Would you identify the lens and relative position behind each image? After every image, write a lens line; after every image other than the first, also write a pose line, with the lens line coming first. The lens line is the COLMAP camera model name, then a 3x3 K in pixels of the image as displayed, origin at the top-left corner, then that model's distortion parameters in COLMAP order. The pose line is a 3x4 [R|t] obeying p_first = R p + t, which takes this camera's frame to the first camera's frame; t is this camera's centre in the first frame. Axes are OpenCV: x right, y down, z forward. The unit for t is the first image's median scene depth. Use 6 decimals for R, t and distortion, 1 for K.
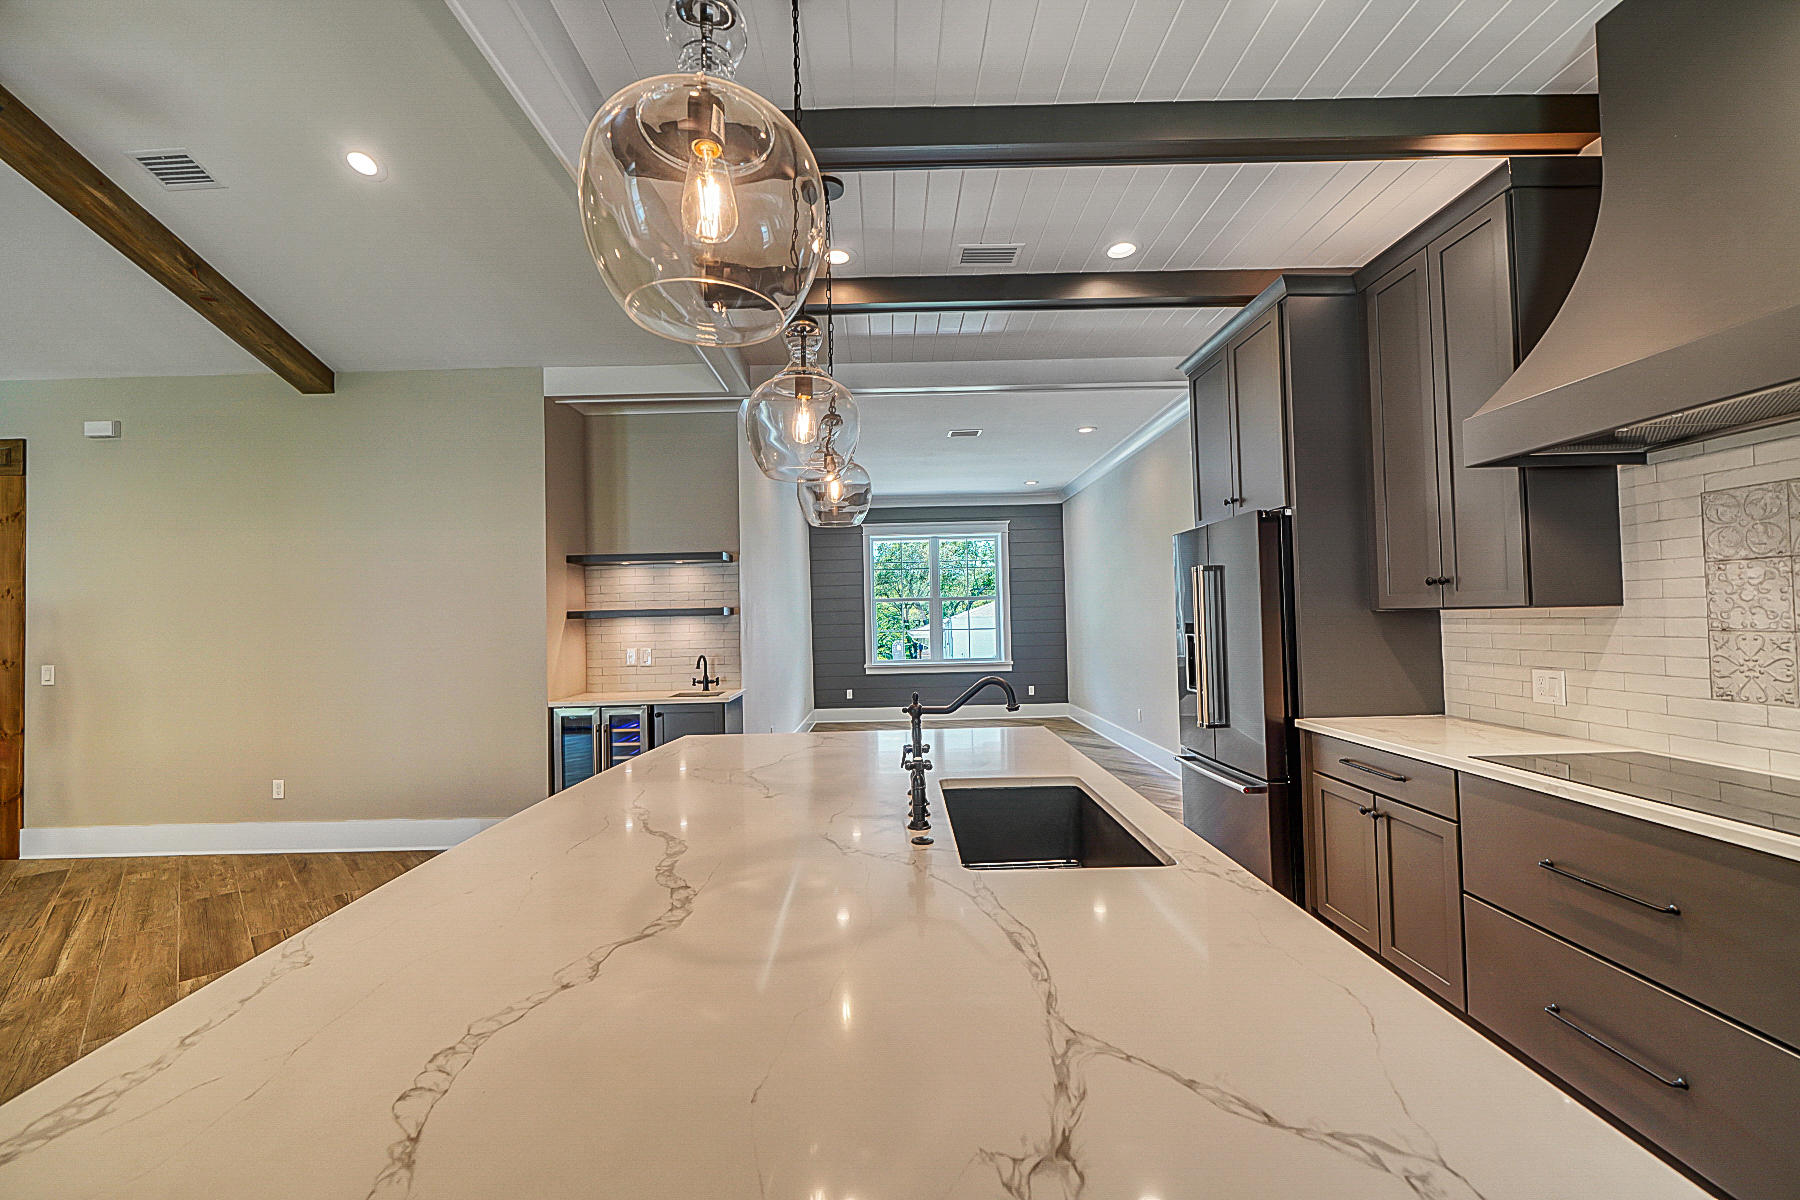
lens RADIAL K [[734.7, 0, 900.0], [0, 734.7, 600.0], [0, 0, 1]] dist [0.000990, 0.000253]
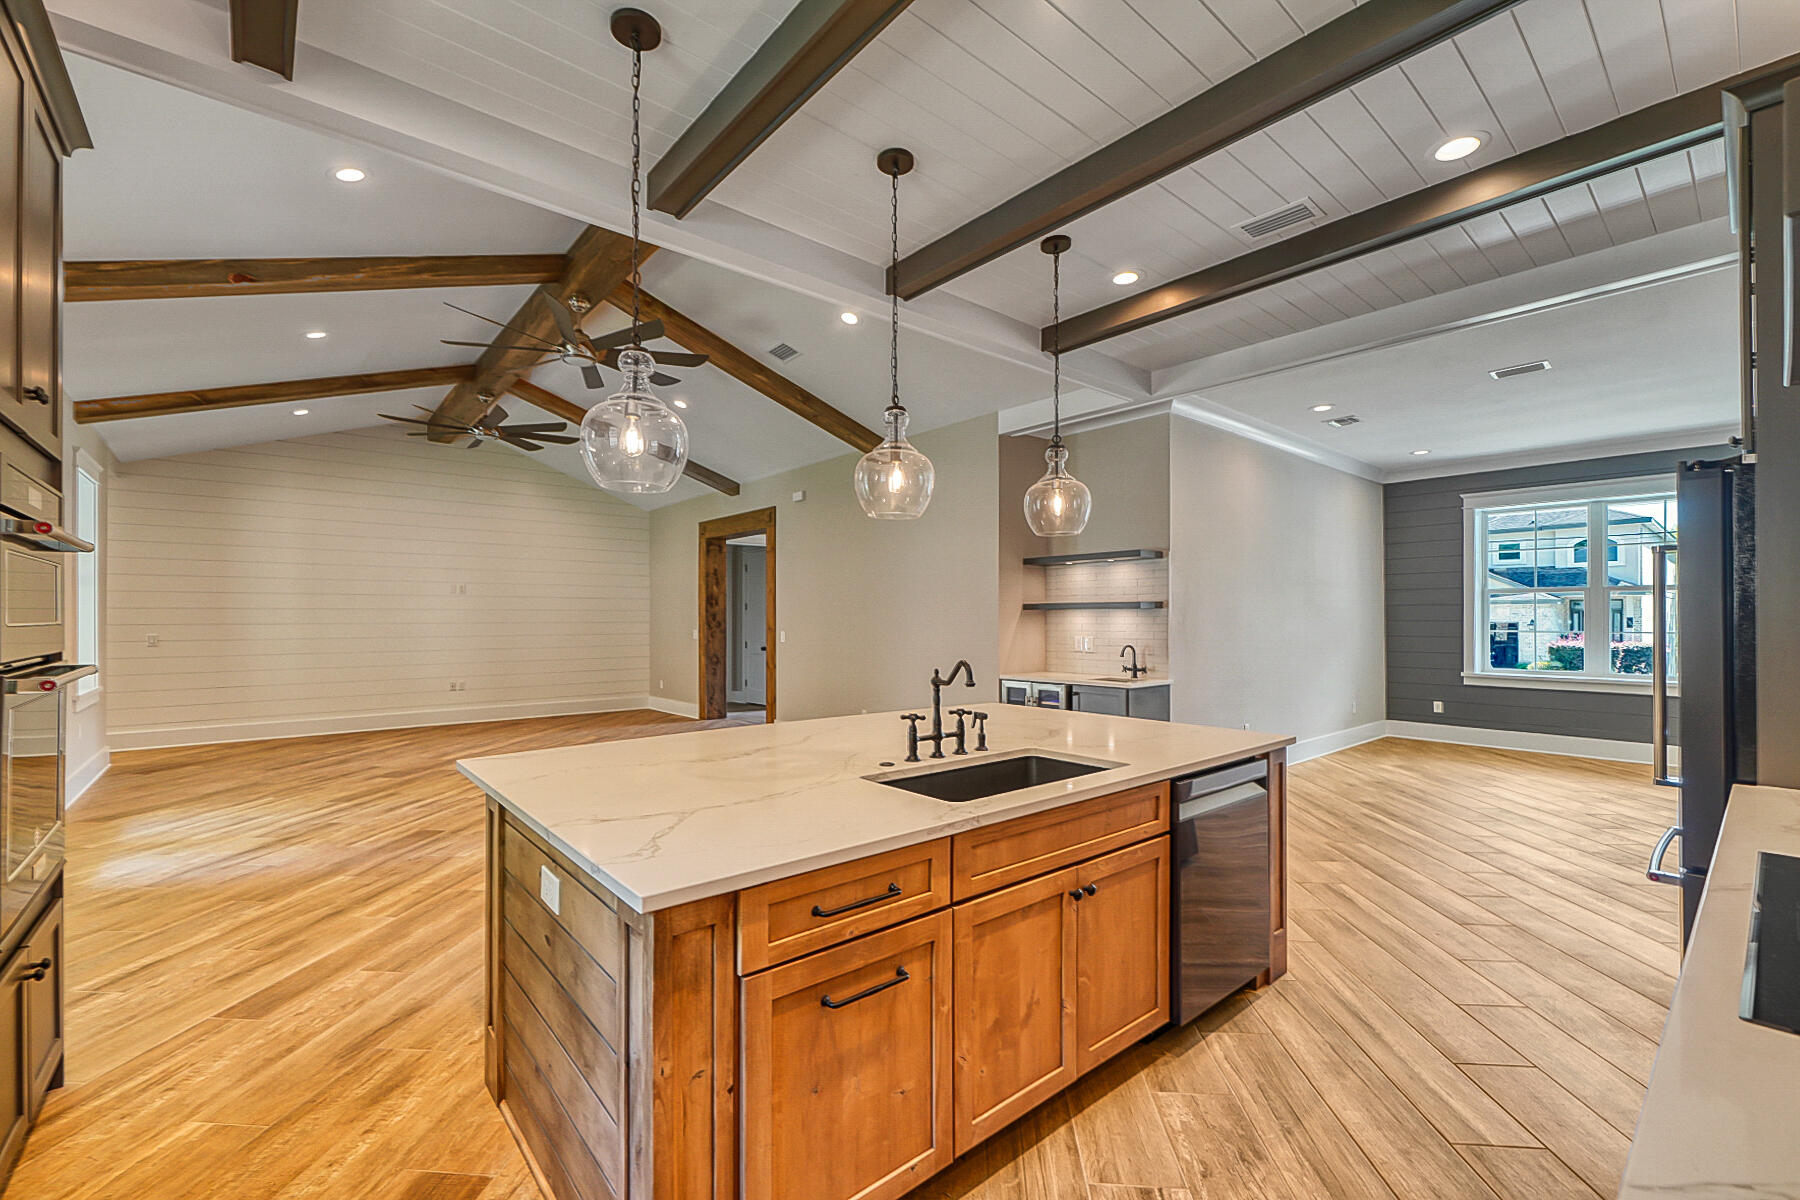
lens RADIAL K [[760.8, 0, 900.2], [0, 760.8, 613.6], [0, 0, 1]] dist [0.019936, 0.000272]
pose [[0.651210, 0.019328, -0.758651, 0.371921], [0.005940, 0.999515, 0.030564, -0.008296], [0.758874, -0.024410, 0.650780, 0.005202]]
